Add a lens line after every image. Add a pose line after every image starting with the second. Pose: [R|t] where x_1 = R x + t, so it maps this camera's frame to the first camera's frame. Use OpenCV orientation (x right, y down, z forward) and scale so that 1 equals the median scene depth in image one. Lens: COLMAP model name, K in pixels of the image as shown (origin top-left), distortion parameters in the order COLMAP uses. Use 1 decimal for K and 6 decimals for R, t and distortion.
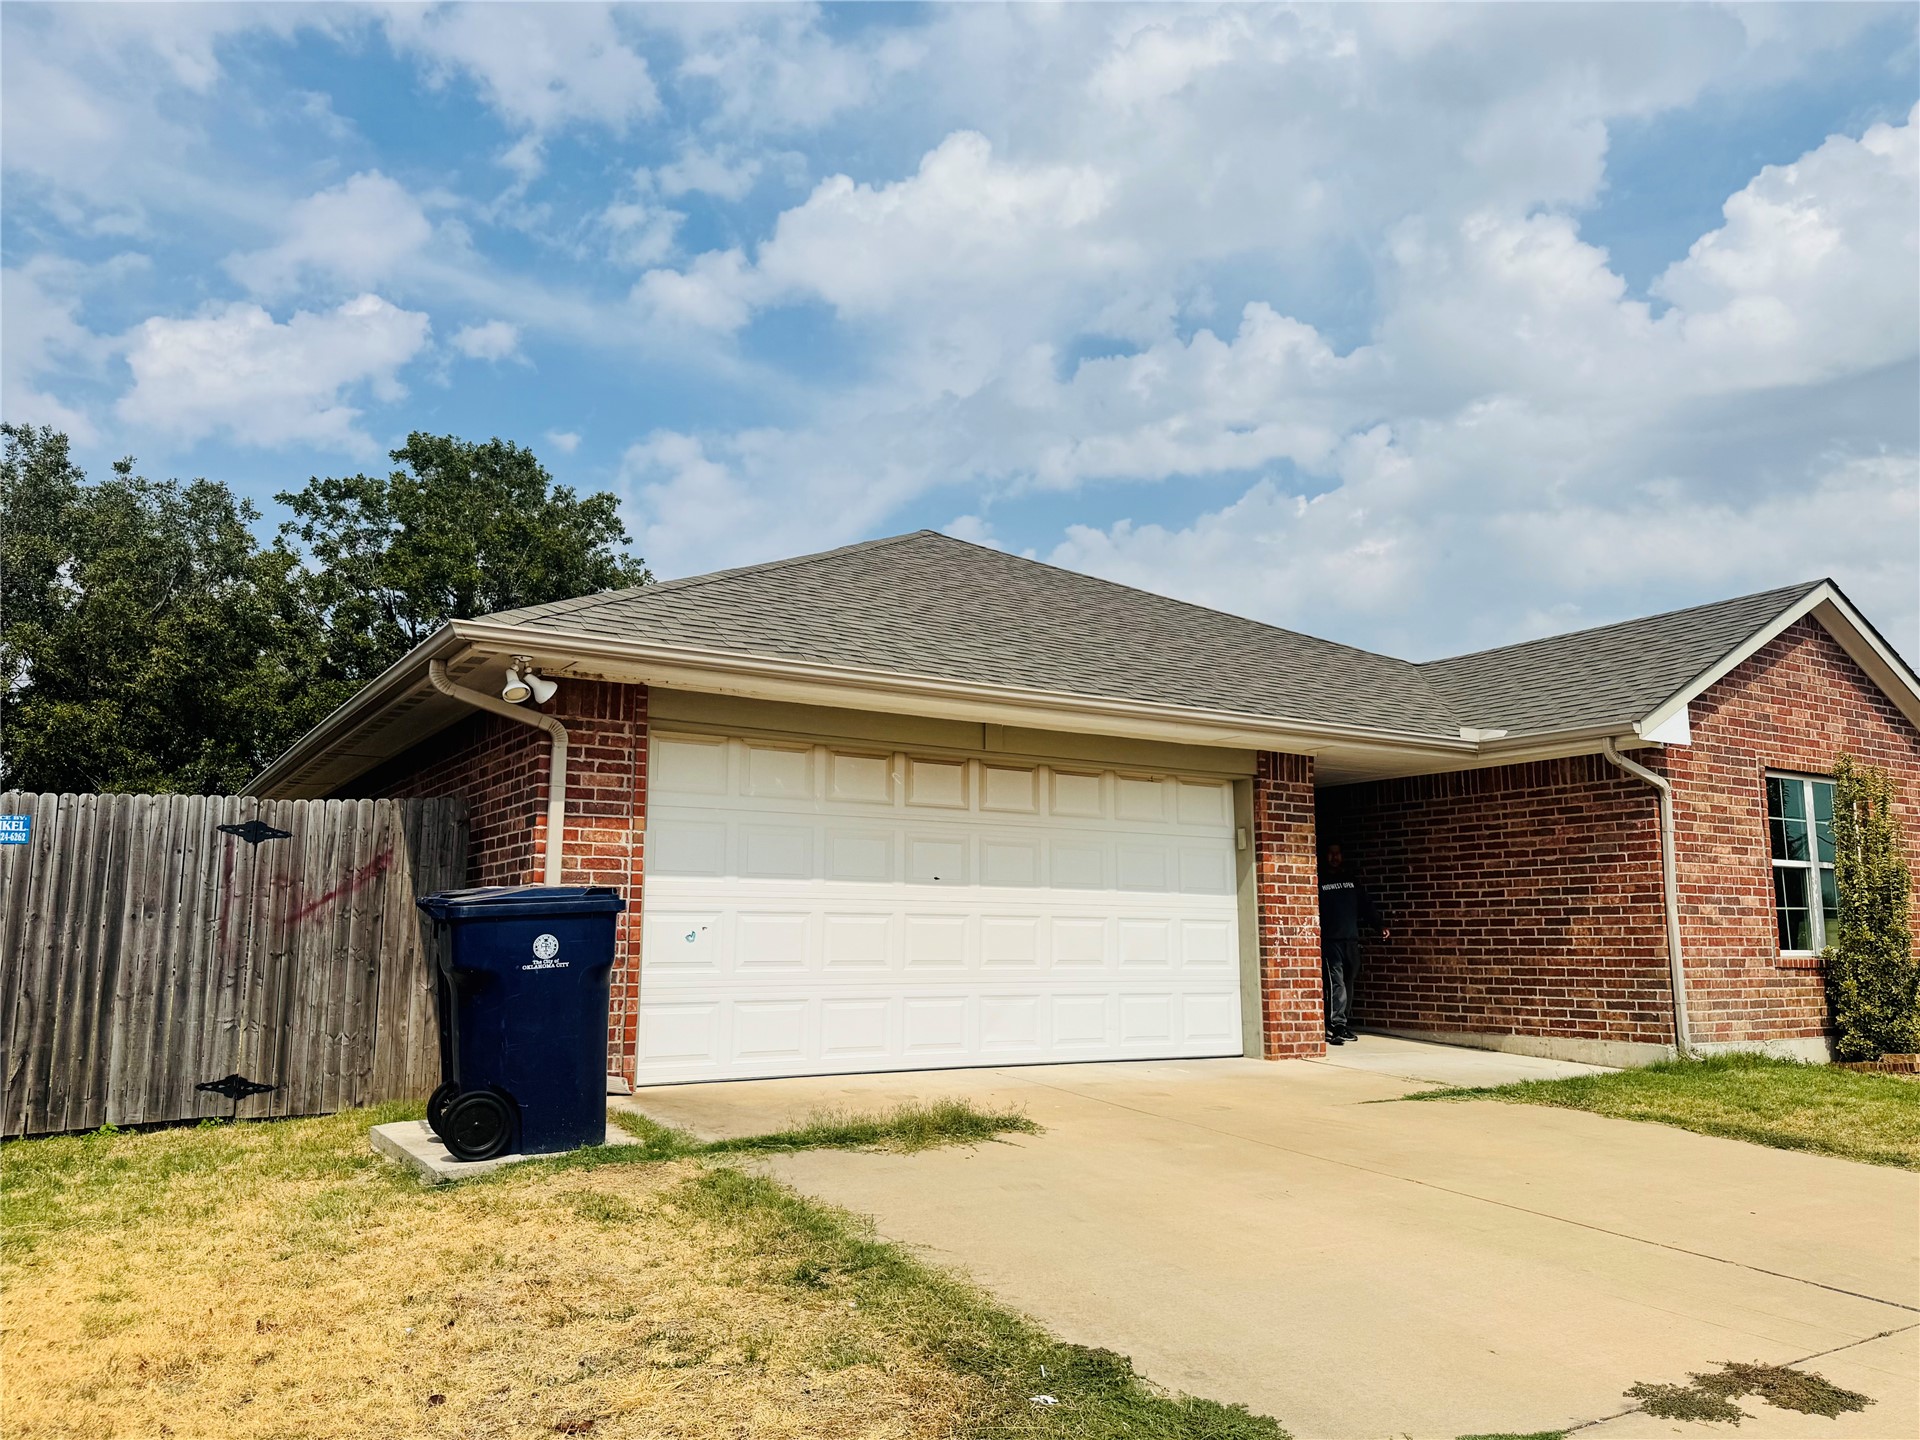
lens RADIAL K [[1492.4, 0, 954.6], [0, 1492.4, 745.5], [0, 0, 1]] dist [0.032491, -0.039349]
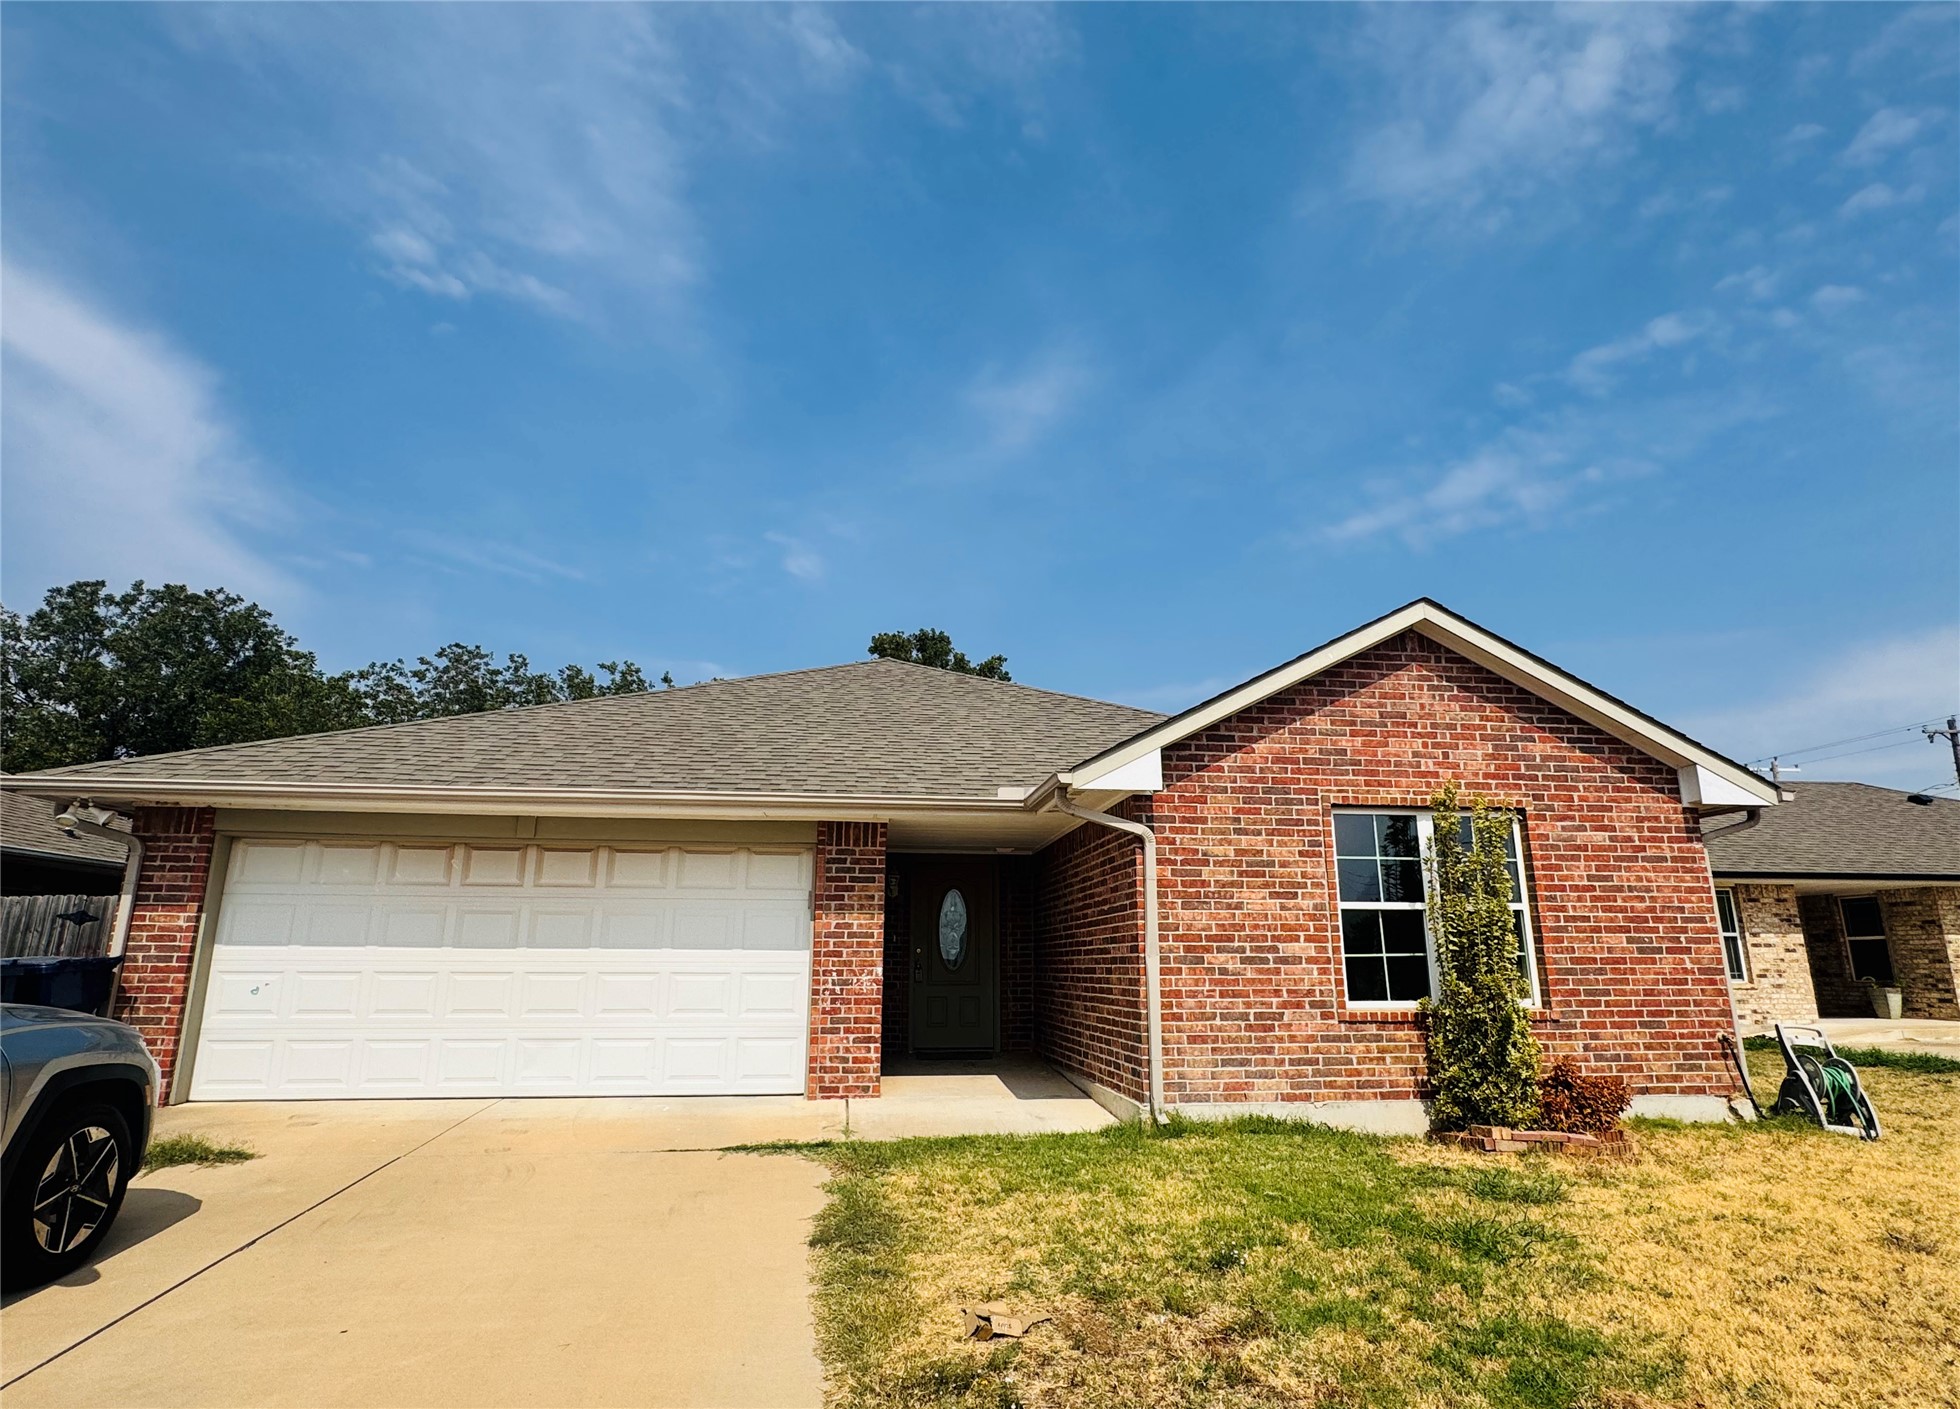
lens RADIAL K [[1085.5, 0, 976.1], [0, 1085.5, 700.5], [0, 0, 1]] dist [-0.008534, 0.004915]
pose [[0.900118, -0.107424, -0.422193, 0.663690], [0.059849, 0.990425, -0.124408, 0.022088], [0.431515, 0.086714, 0.897928, 0.291752]]
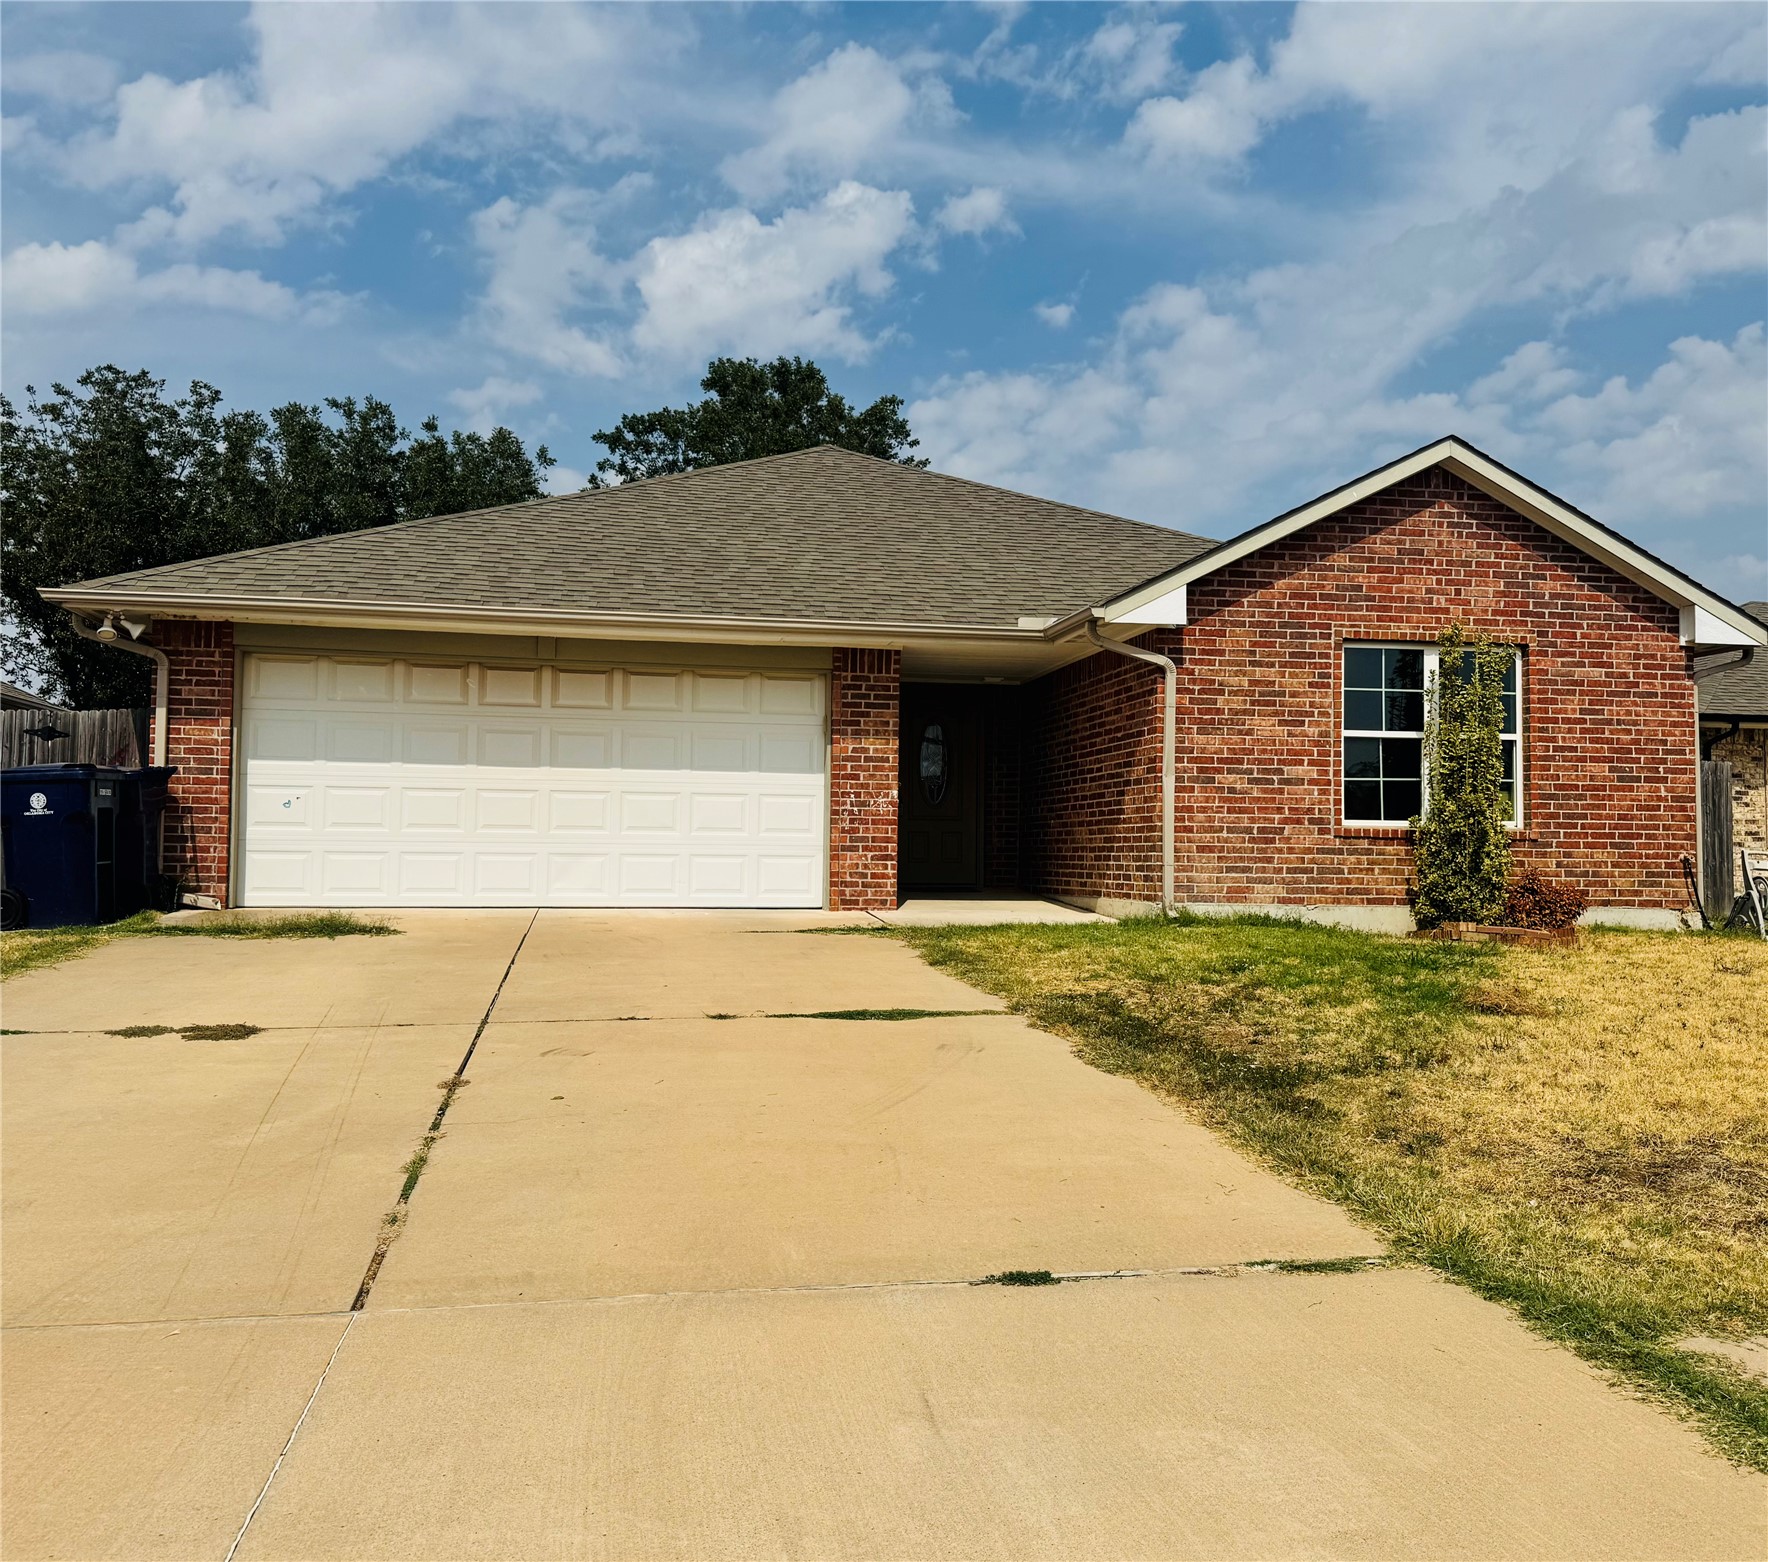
lens RADIAL K [[1679.1, 0, 896.6], [0, 1679.1, 810.7], [0, 0, 1]] dist [0.060482, 0.000000]
pose [[0.921198, -0.005725, -0.389051, 0.735411], [0.044267, 0.994942, 0.090175, 0.014388], [0.386567, -0.100291, 0.916792, -0.168188]]
